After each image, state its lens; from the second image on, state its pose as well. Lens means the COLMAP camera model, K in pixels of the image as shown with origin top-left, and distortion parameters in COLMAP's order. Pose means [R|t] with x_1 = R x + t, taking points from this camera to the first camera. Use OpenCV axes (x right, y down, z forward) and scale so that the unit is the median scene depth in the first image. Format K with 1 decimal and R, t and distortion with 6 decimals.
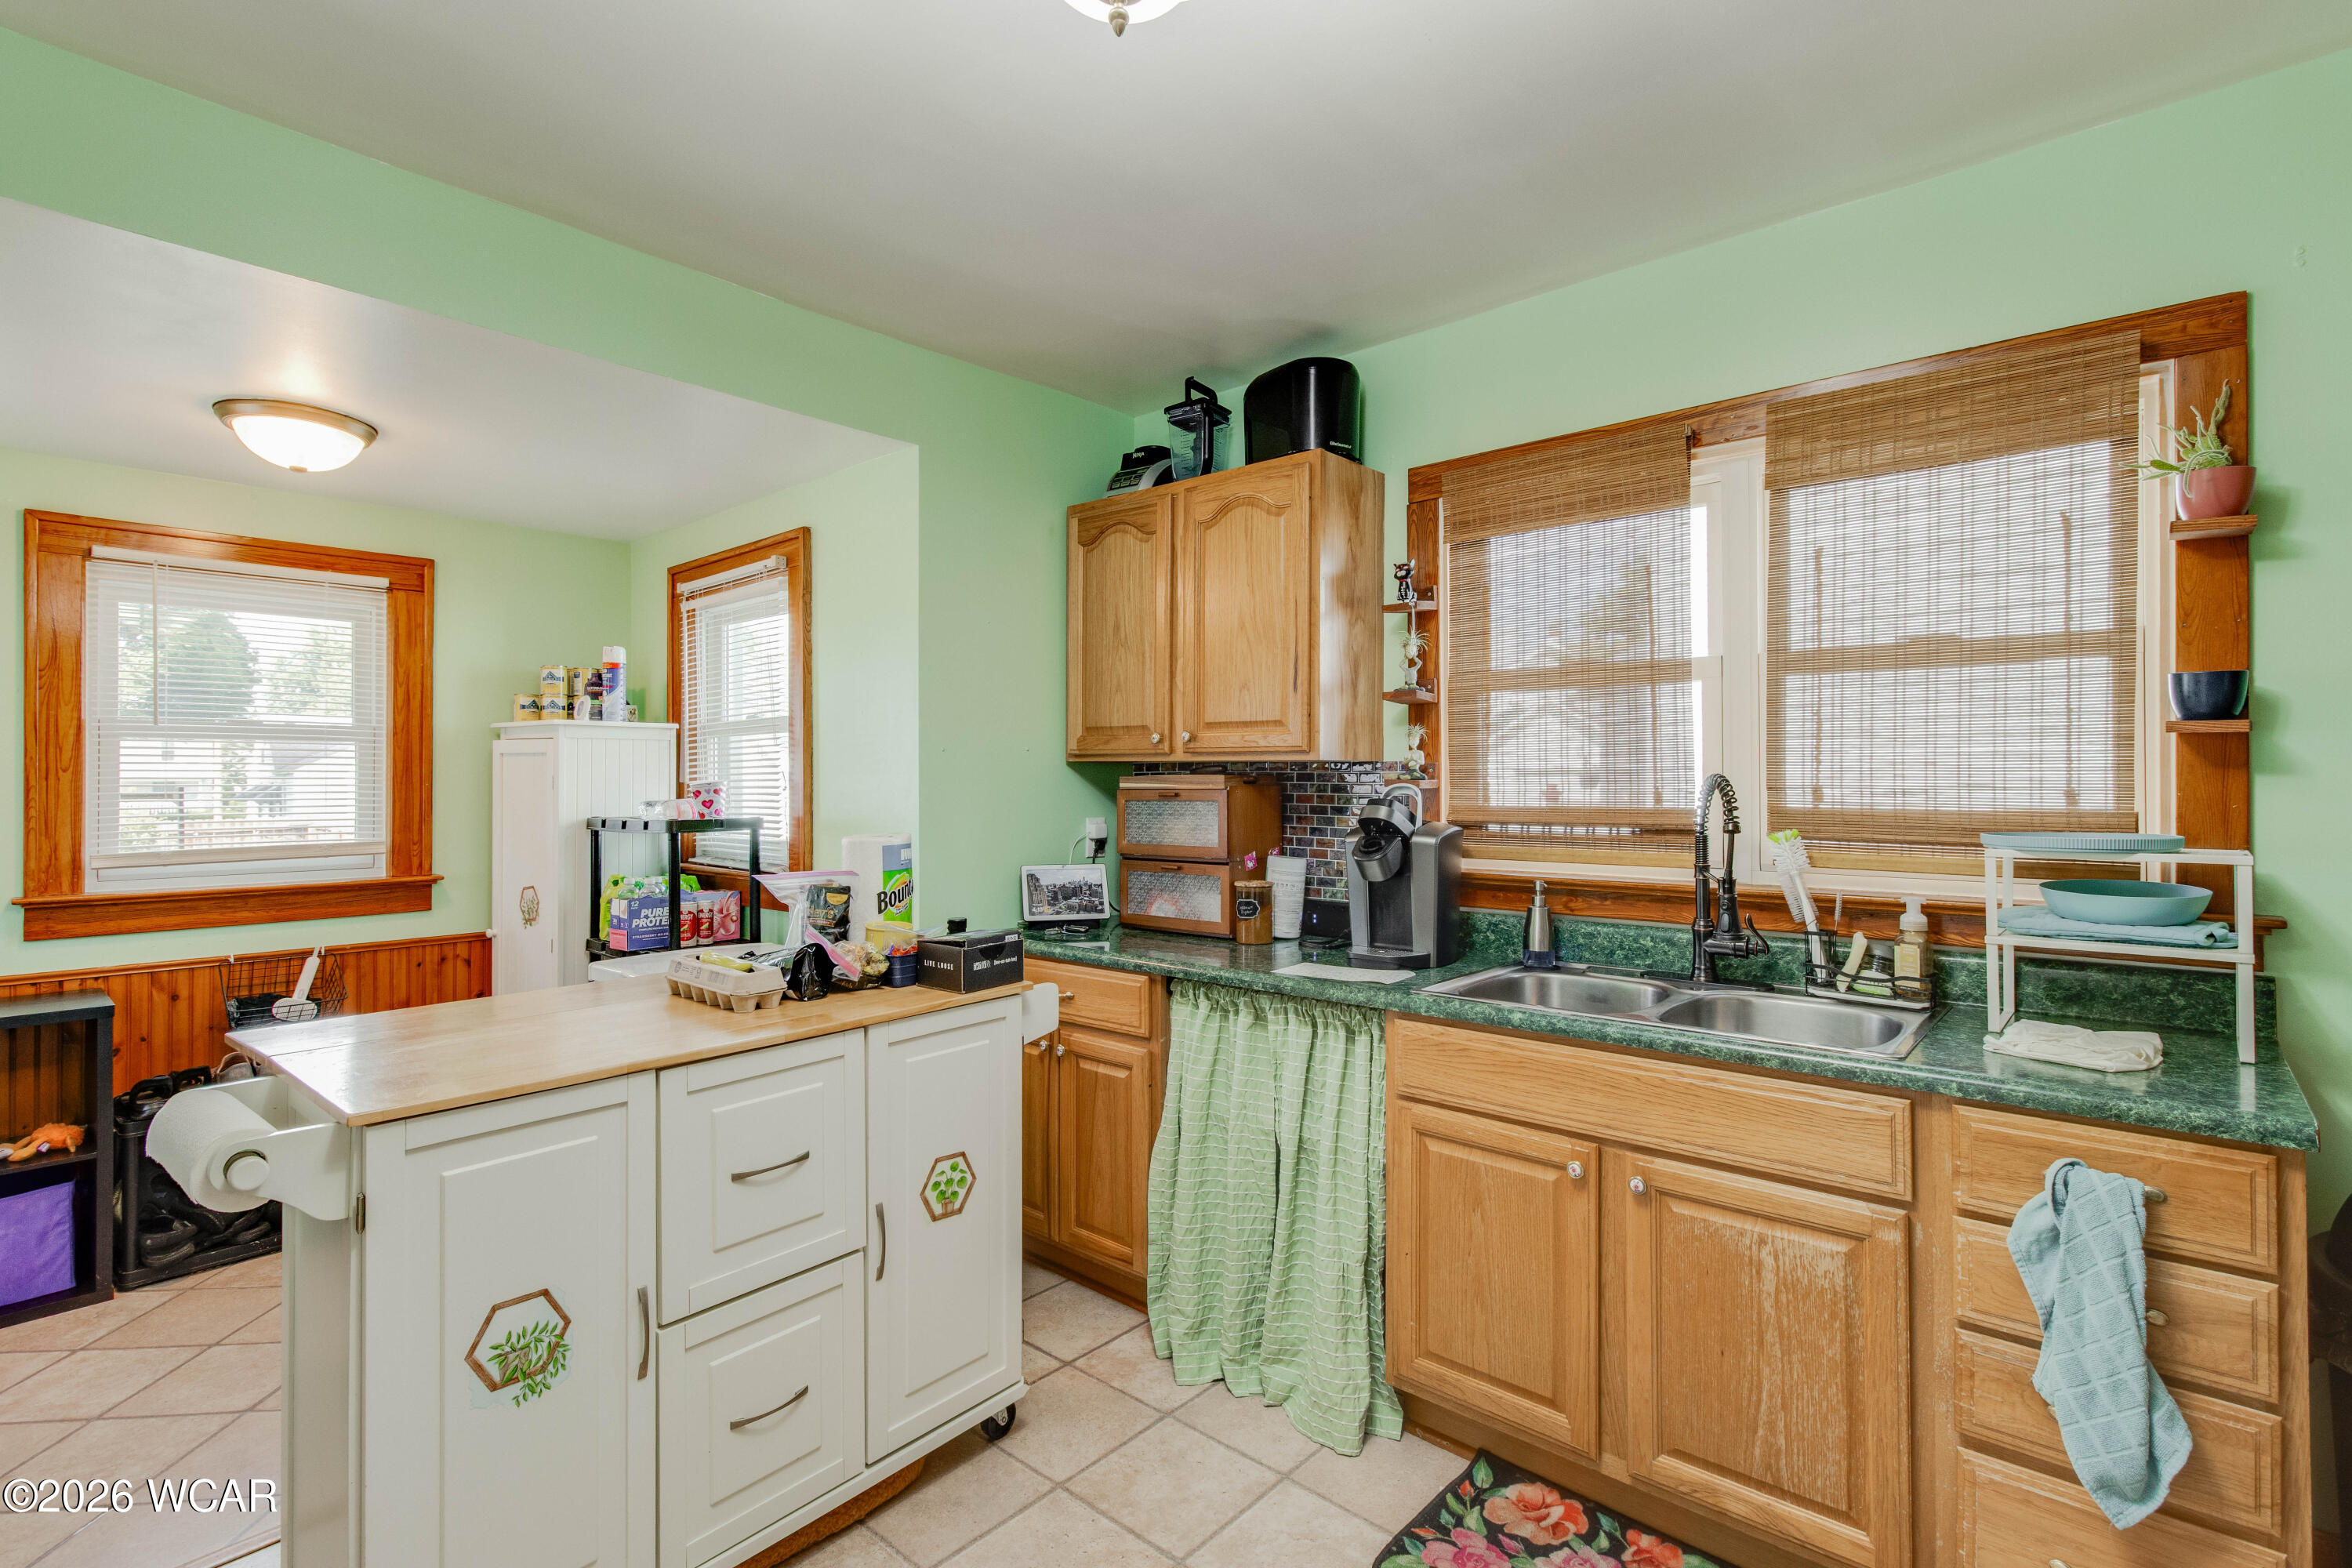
lens RADIAL K [[1095.5, 0, 1188.4], [0, 1095.5, 767.8], [0, 0, 1]] dist [0.001051, 0.000013]
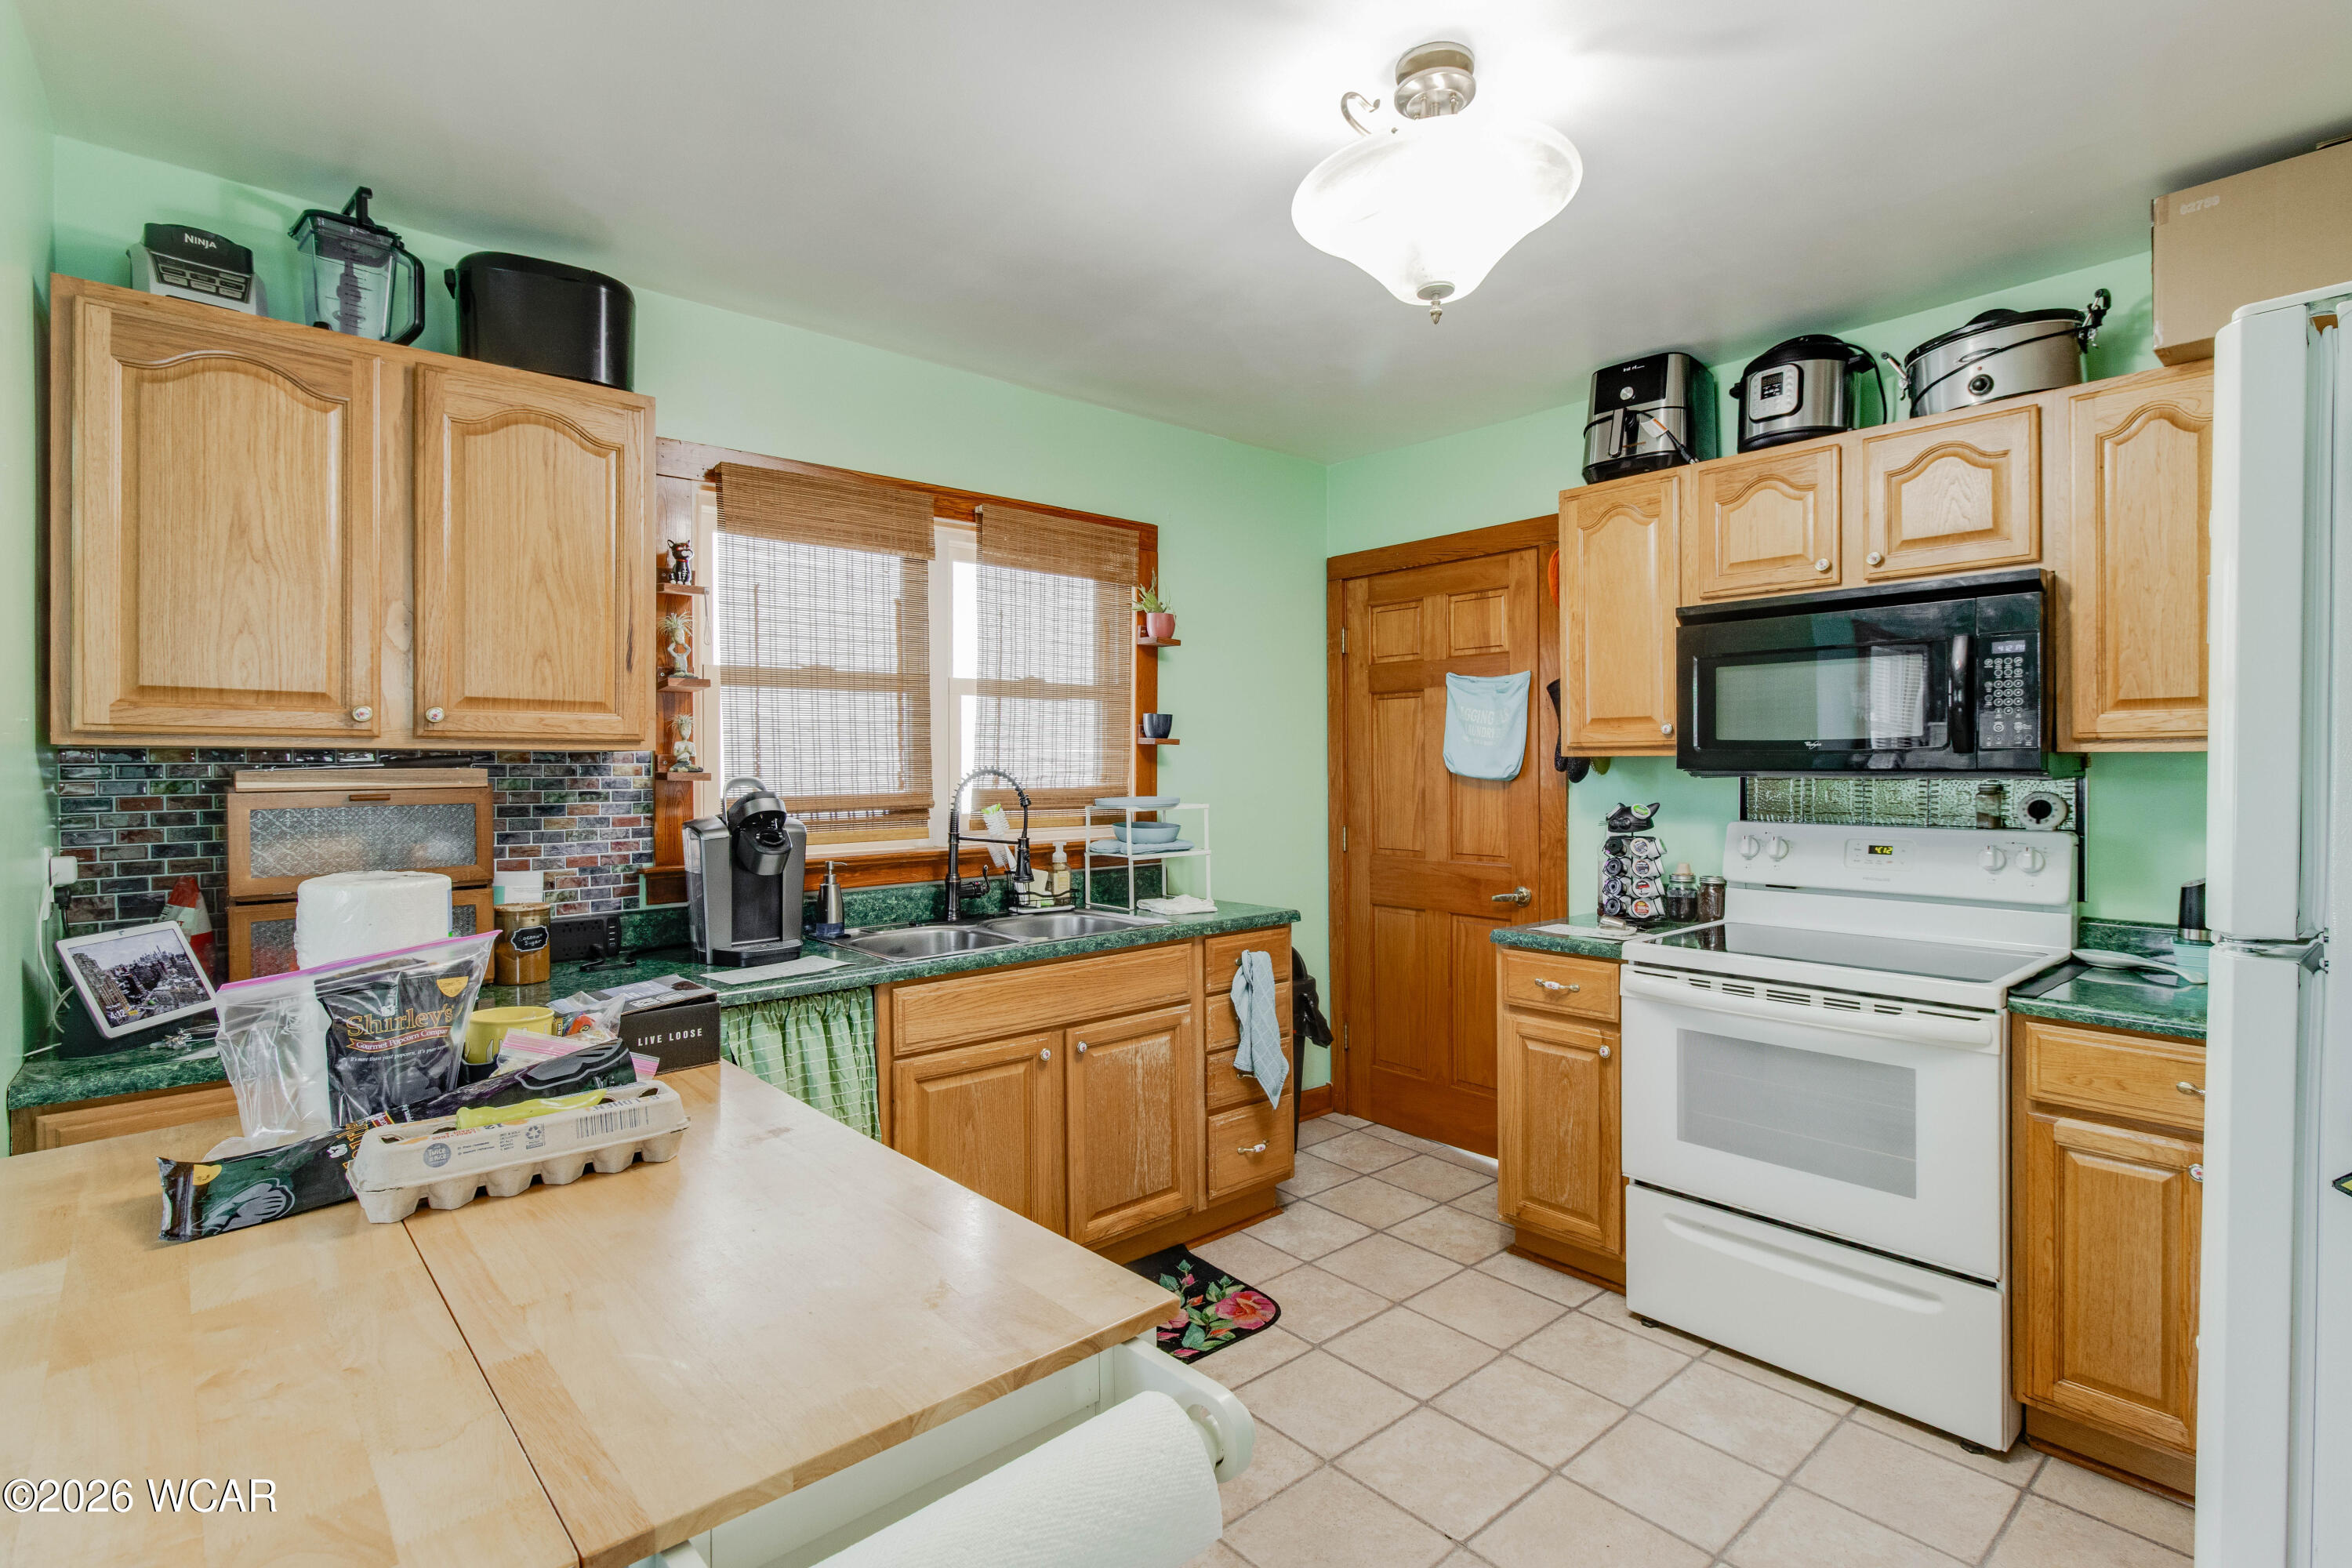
lens RADIAL K [[1095.5, 0, 1188.4], [0, 1095.5, 767.8], [0, 0, 1]] dist [0.001051, 0.000013]
pose [[0.132856, -0.004059, 0.991127, -0.777776], [-0.006772, 0.999965, 0.005003, -0.000452], [-0.991112, -0.007376, 0.132824, 0.509496]]
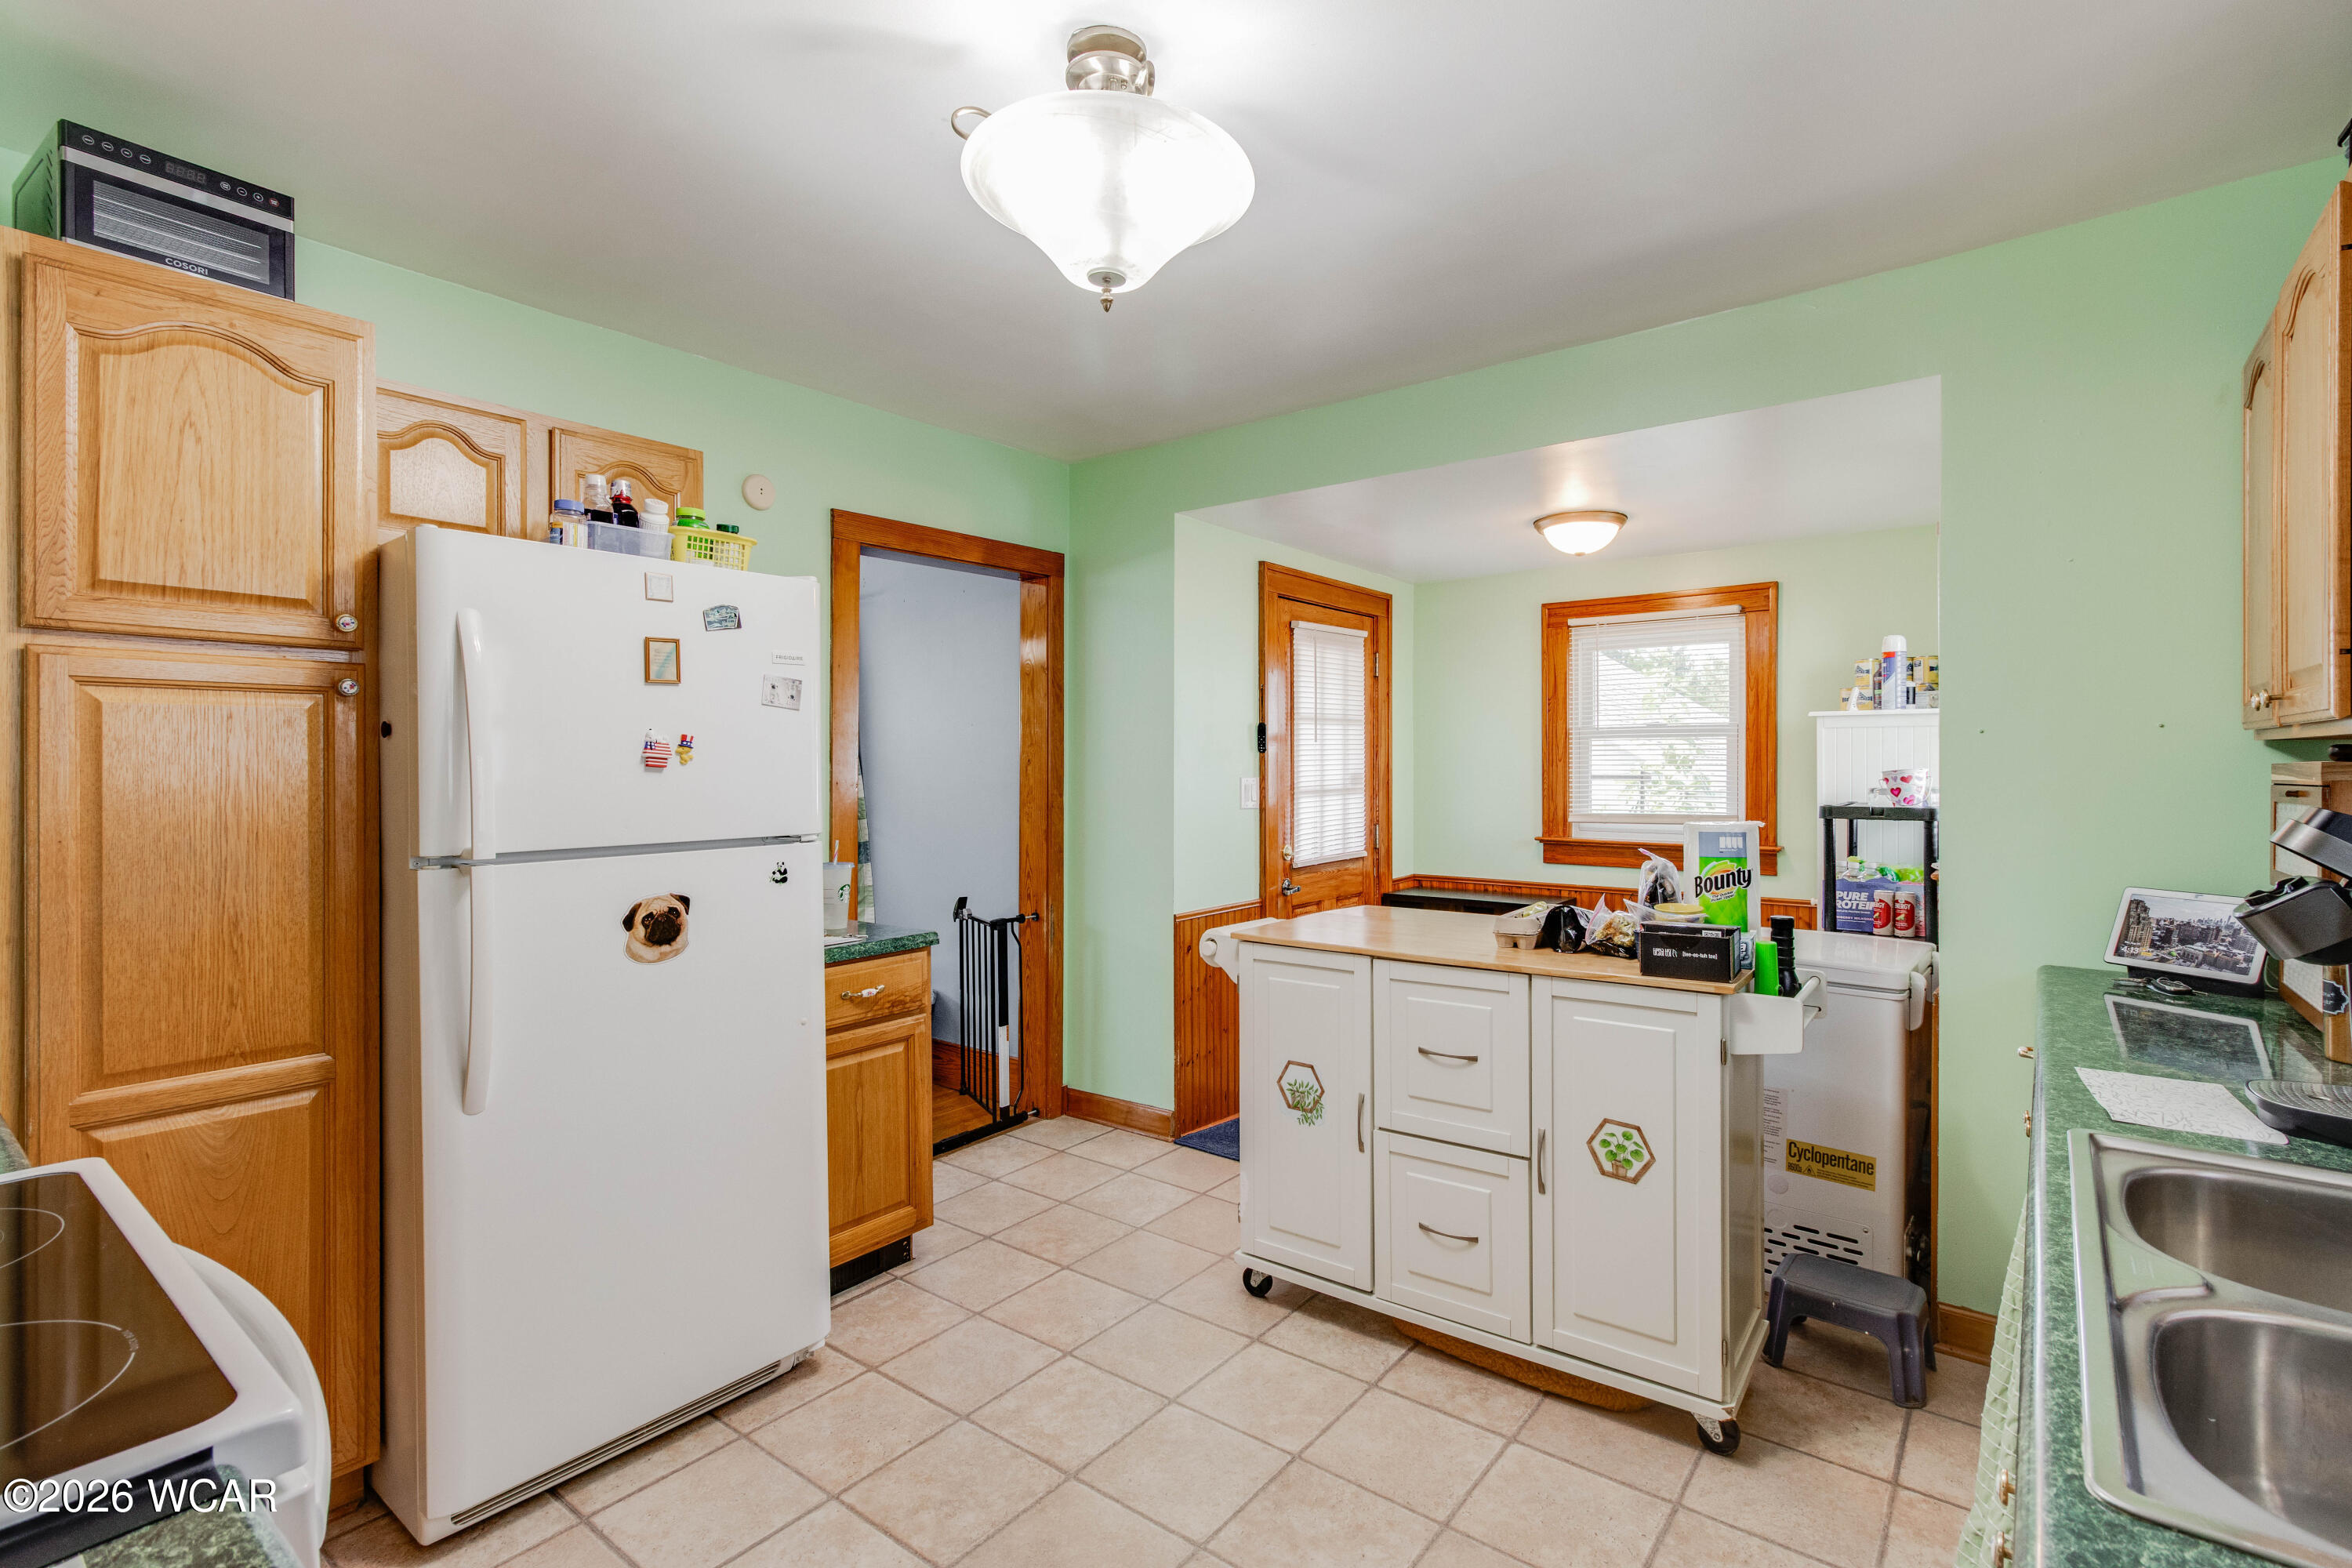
lens RADIAL K [[1095.5, 0, 1188.4], [0, 1095.5, 767.8], [0, 0, 1]] dist [0.001051, 0.000013]
pose [[0.058628, 0.002628, -0.998276, 0.688442], [0.010366, 0.999941, 0.003241, 0.002799], [0.998226, -0.010538, 0.058598, 0.443384]]
